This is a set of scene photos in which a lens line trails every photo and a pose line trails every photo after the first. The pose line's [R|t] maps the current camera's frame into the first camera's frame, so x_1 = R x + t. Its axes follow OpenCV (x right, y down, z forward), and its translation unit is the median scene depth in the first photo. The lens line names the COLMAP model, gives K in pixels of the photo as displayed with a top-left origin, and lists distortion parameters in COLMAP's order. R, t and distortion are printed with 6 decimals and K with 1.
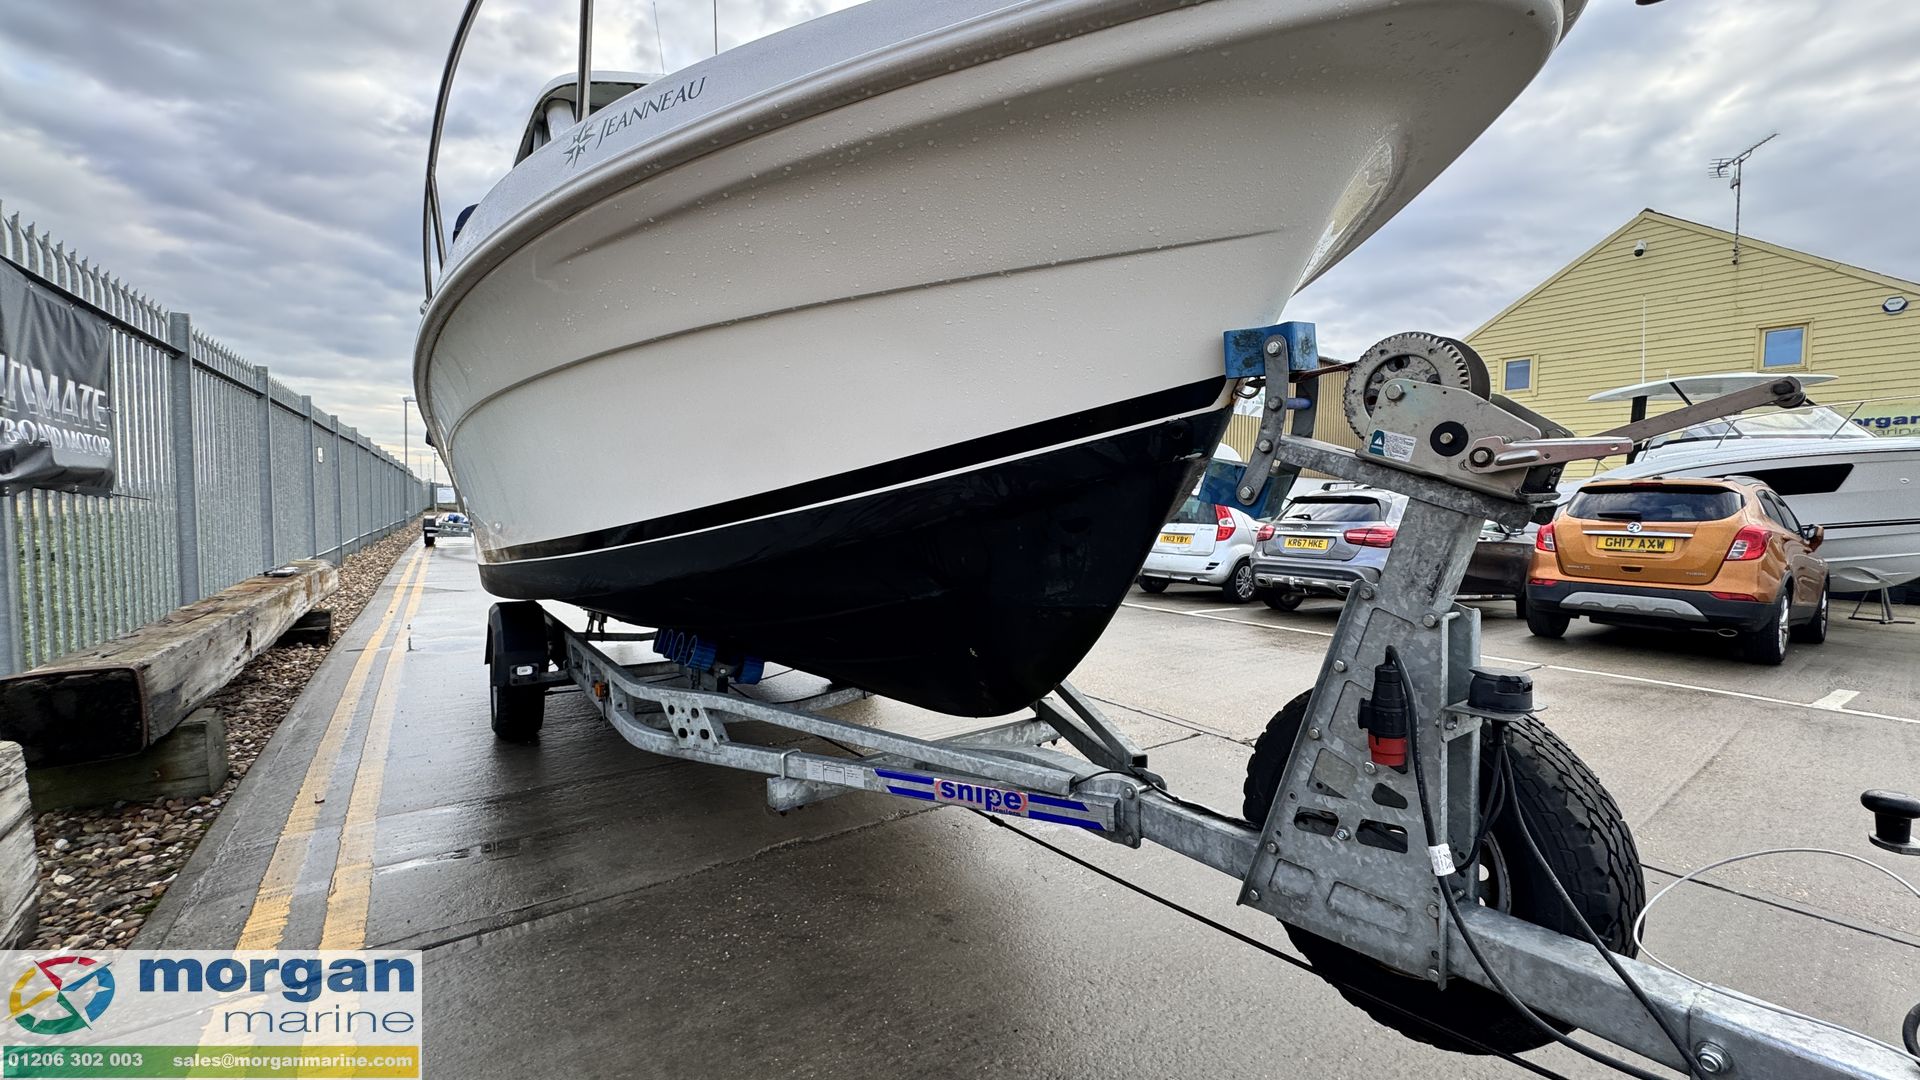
lens RADIAL K [[763.3, 0, 967.0], [0, 763.3, 533.6], [0, 0, 1]] dist [-0.004360, 0.000946]
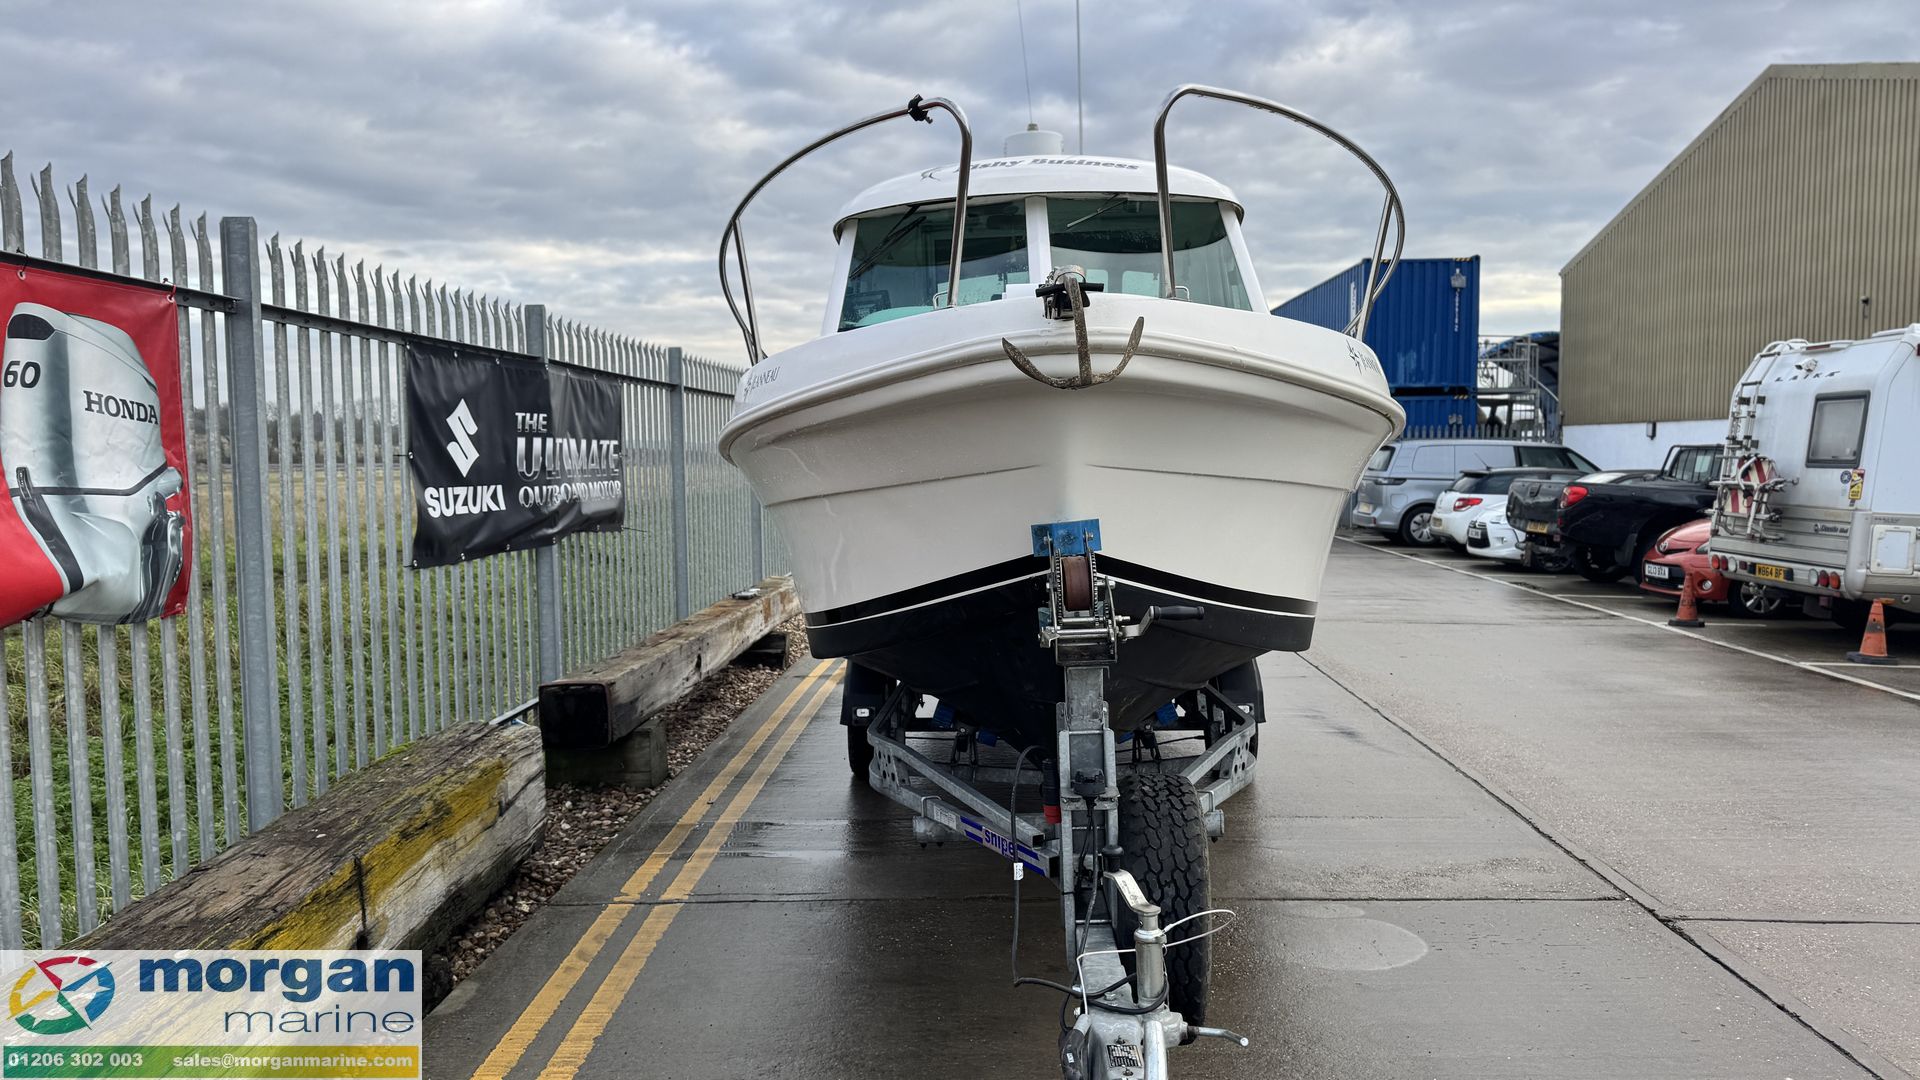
lens RADIAL K [[1361.1, 0, 963.4], [0, 1361.1, 541.4], [0, 0, 1]] dist [0.056196, -0.053250]
pose [[0.790568, 0.018518, -0.612094, 0.944153], [-0.001909, 0.999612, 0.027776, -0.152229], [0.612371, -0.020791, 0.790297, -0.554966]]
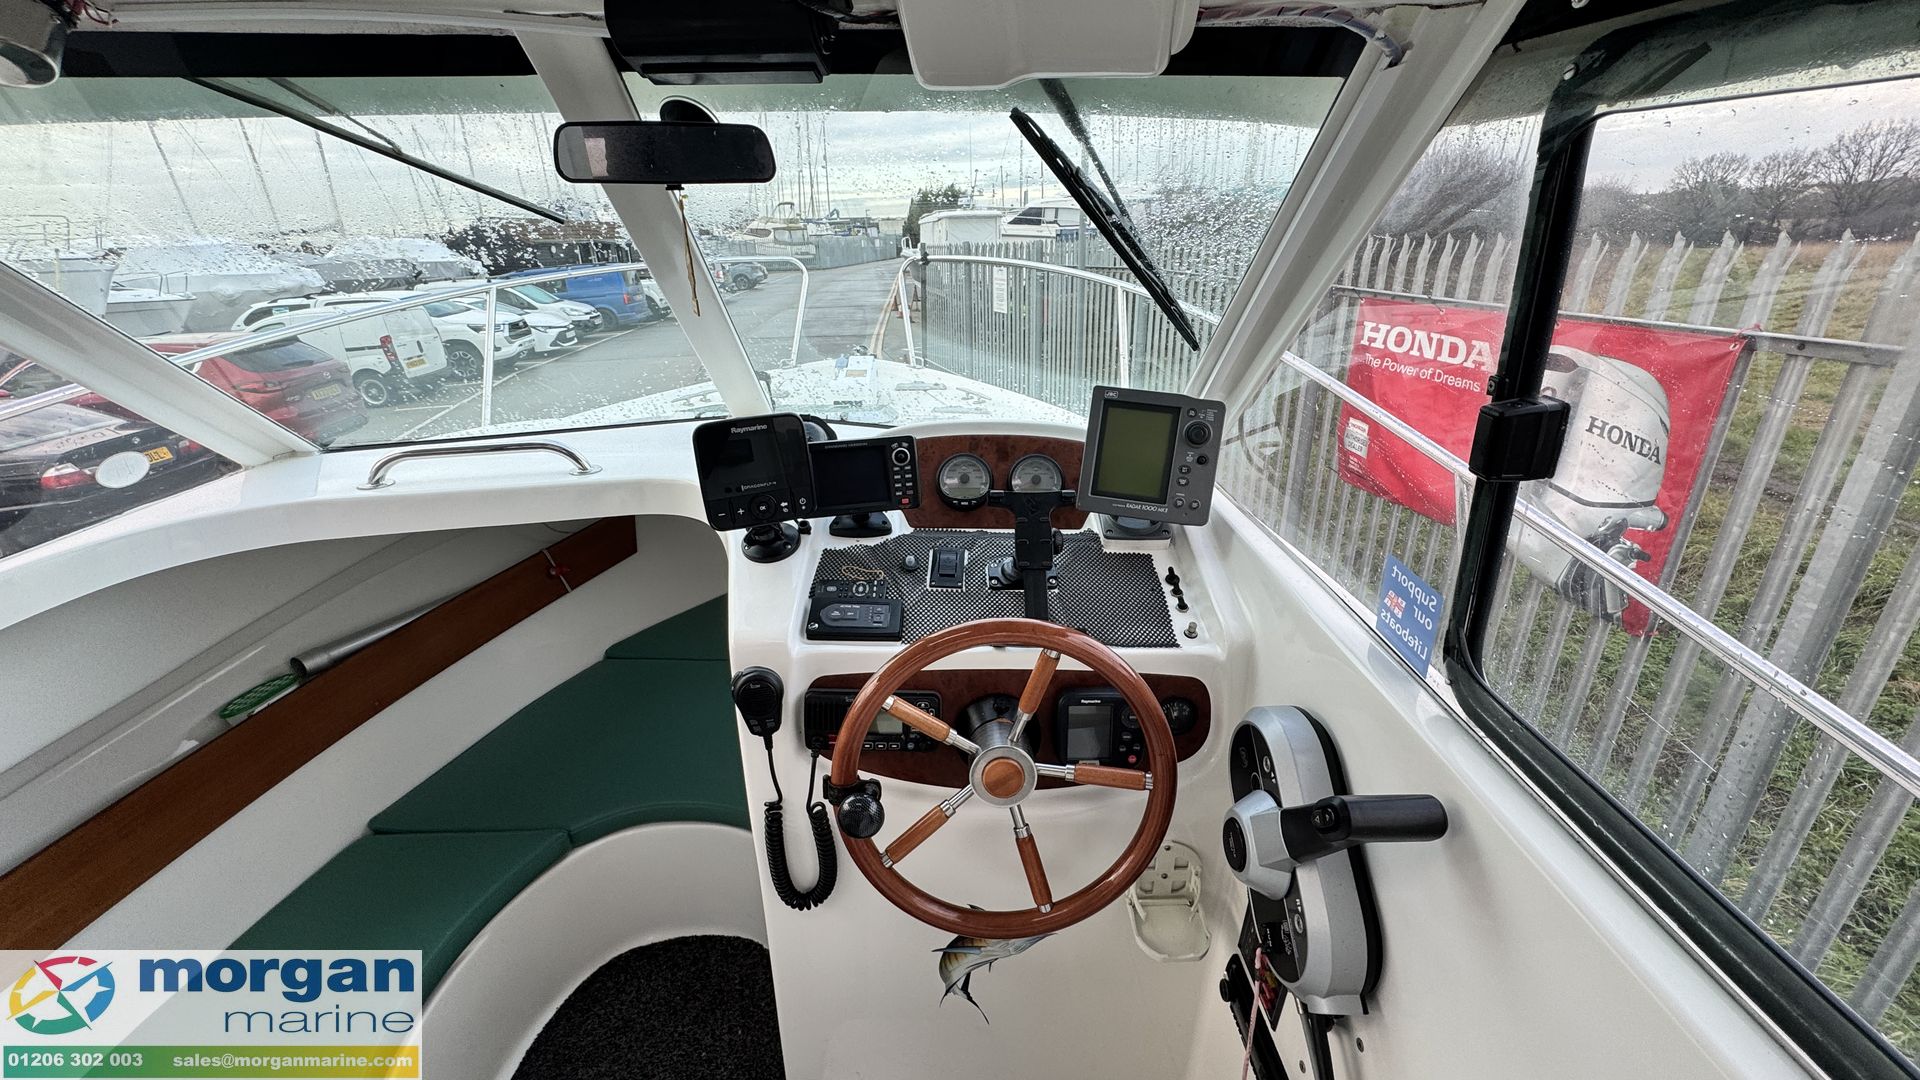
lens RADIAL K [[763.3, 0, 960.5], [0, 763.3, 538.7], [0, 0, 1]] dist [-0.004360, 0.000946]
pose [[-0.828407, -0.203578, 0.521821, -0.627031], [0.031806, 0.913013, 0.406688, -0.584879], [-0.559222, 0.353501, -0.749872, 1.438806]]
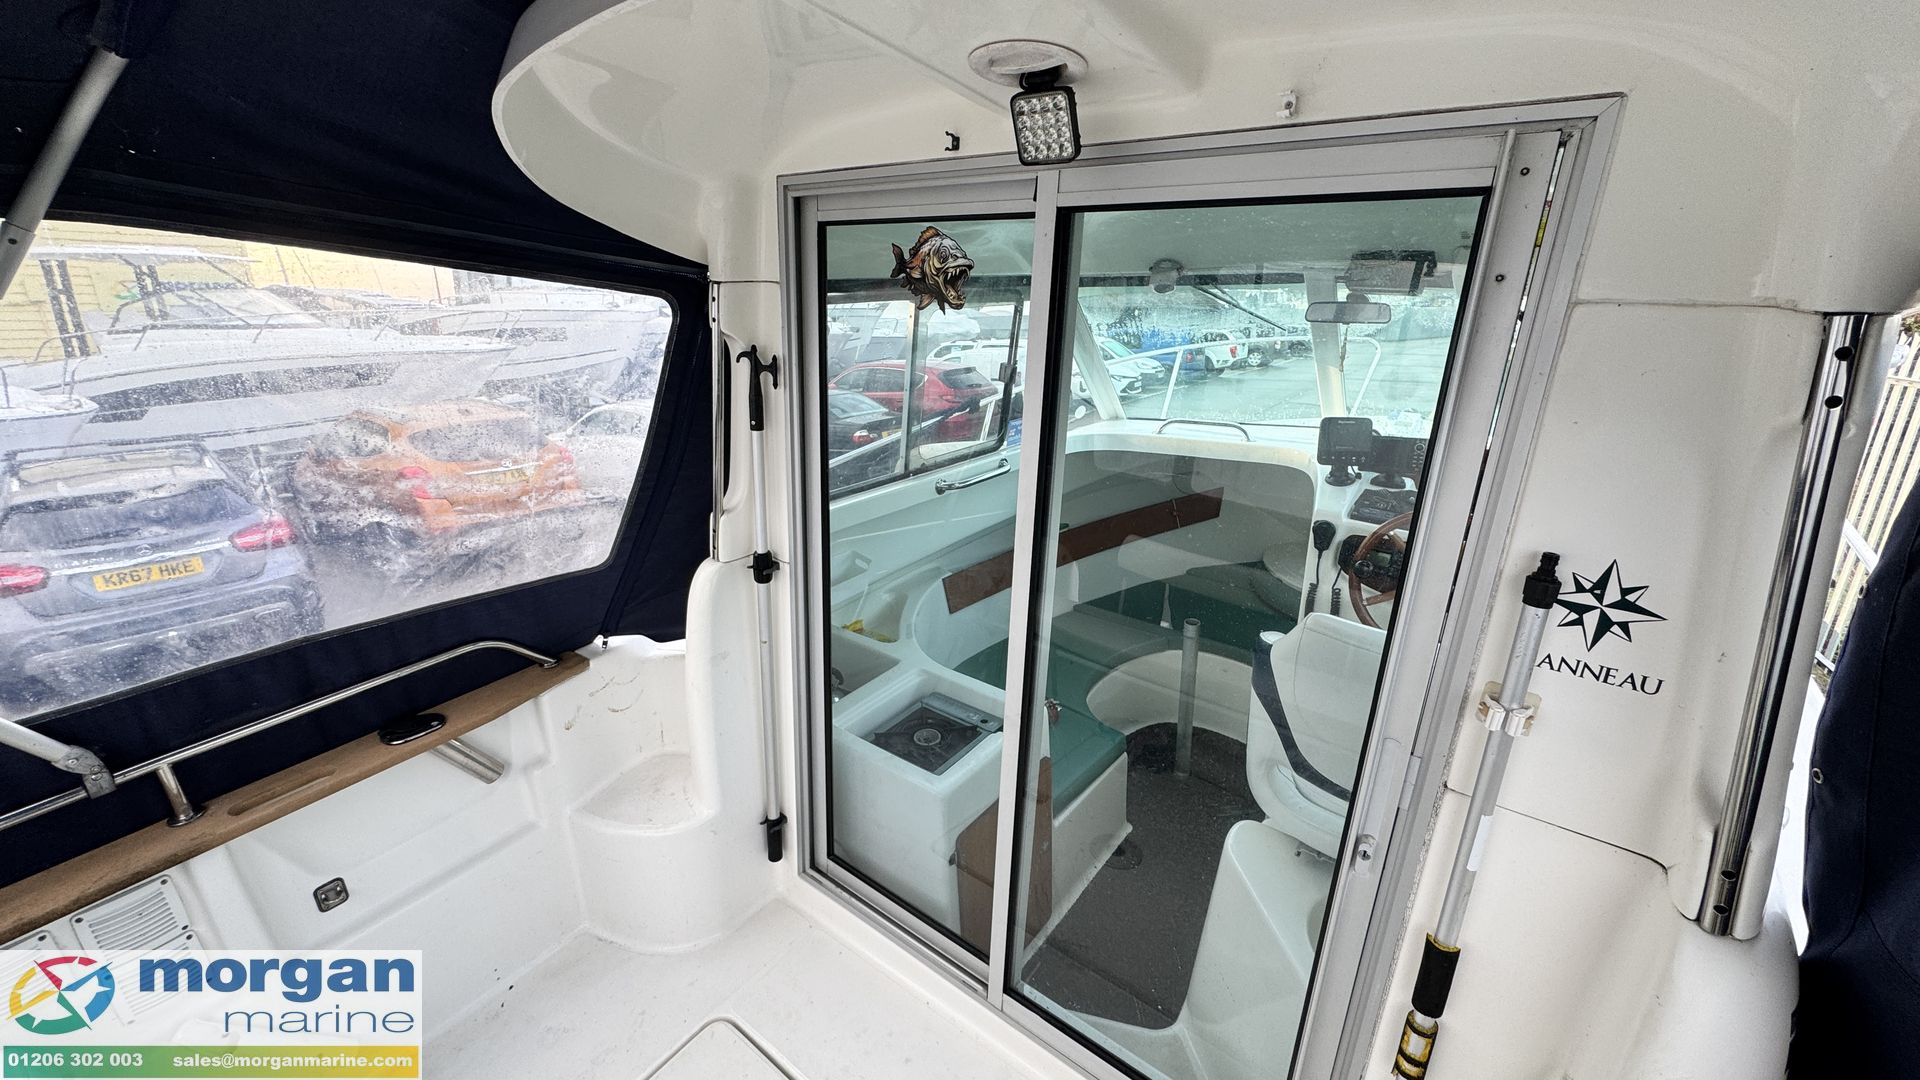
lens RADIAL K [[763.3, 0, 963.8], [0, 763.3, 539.2], [0, 0, 1]] dist [-0.004360, 0.000946]
pose [[-0.308029, -0.294808, 0.904547, -1.038852], [0.025474, 0.947881, 0.317606, -0.647041], [-0.951036, 0.120874, -0.284465, 1.891617]]
